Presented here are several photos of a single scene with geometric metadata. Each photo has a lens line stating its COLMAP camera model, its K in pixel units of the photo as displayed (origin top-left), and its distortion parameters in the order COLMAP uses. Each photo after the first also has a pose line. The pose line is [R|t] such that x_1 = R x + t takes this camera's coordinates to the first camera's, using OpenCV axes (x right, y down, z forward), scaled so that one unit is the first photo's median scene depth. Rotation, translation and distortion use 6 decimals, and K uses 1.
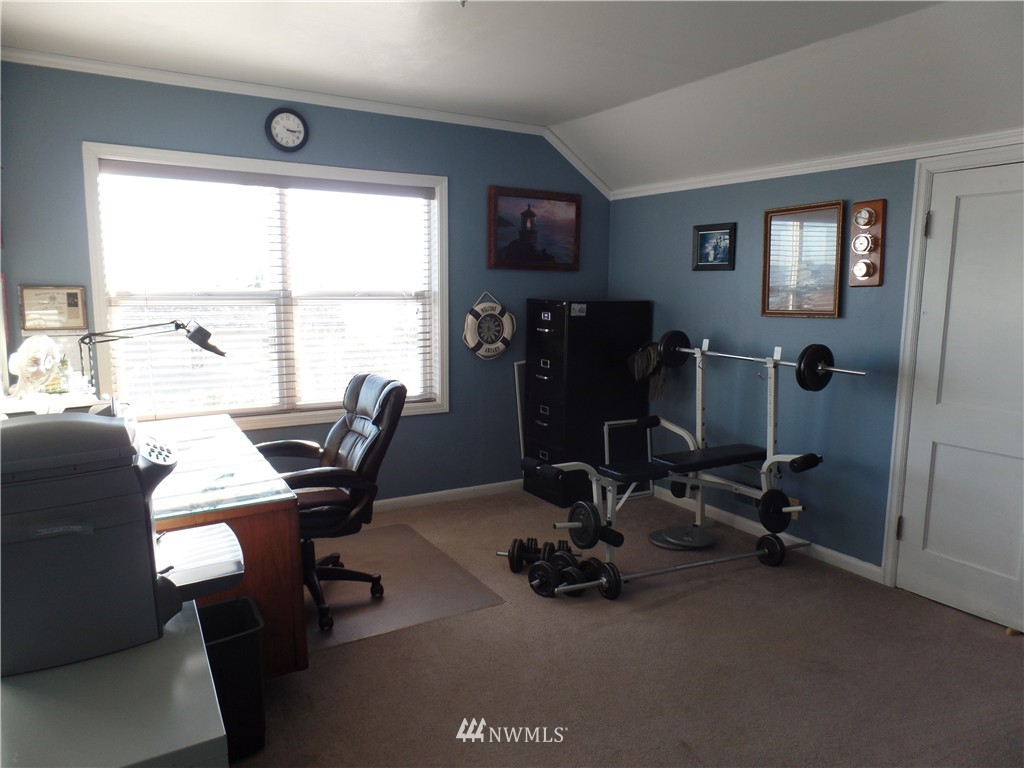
lens RADIAL K [[696.2, 0, 518.1], [0, 696.2, 380.8], [0, 0, 1]] dist [-0.010713, 0.003360]
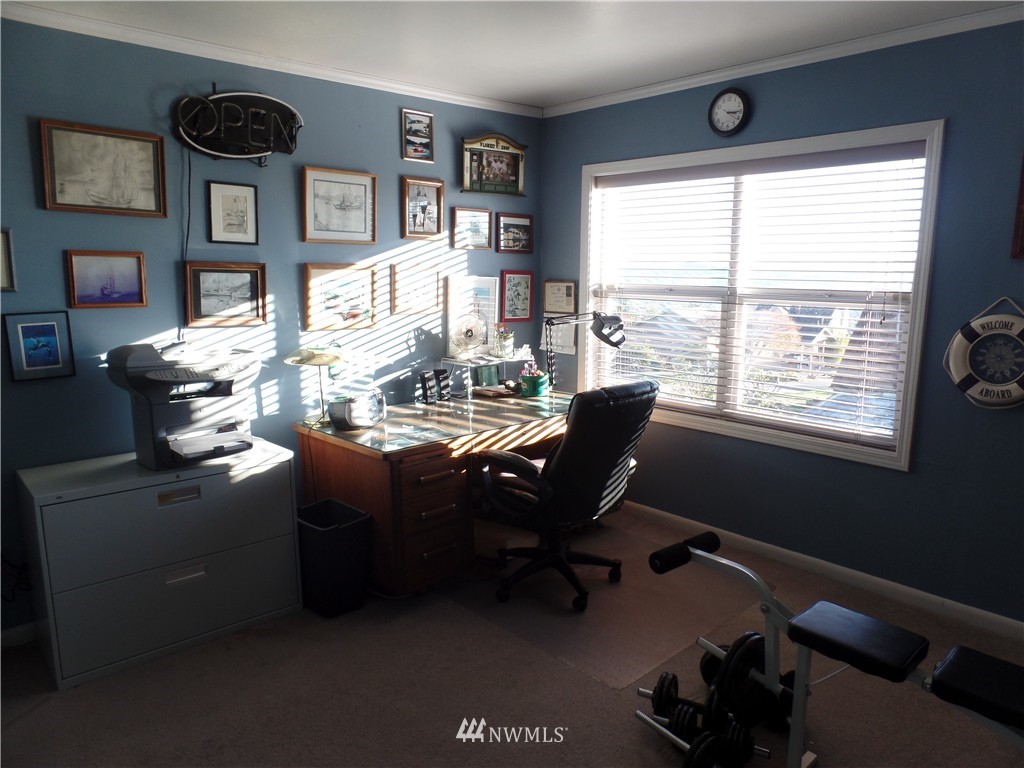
lens RADIAL K [[696.2, 0, 518.1], [0, 696.2, 380.8], [0, 0, 1]] dist [-0.010713, 0.003360]
pose [[0.213686, 0.147706, -0.965671, 0.524066], [-0.138055, 0.983149, 0.119830, -0.081023], [0.967098, 0.107710, 0.230477, 0.535715]]
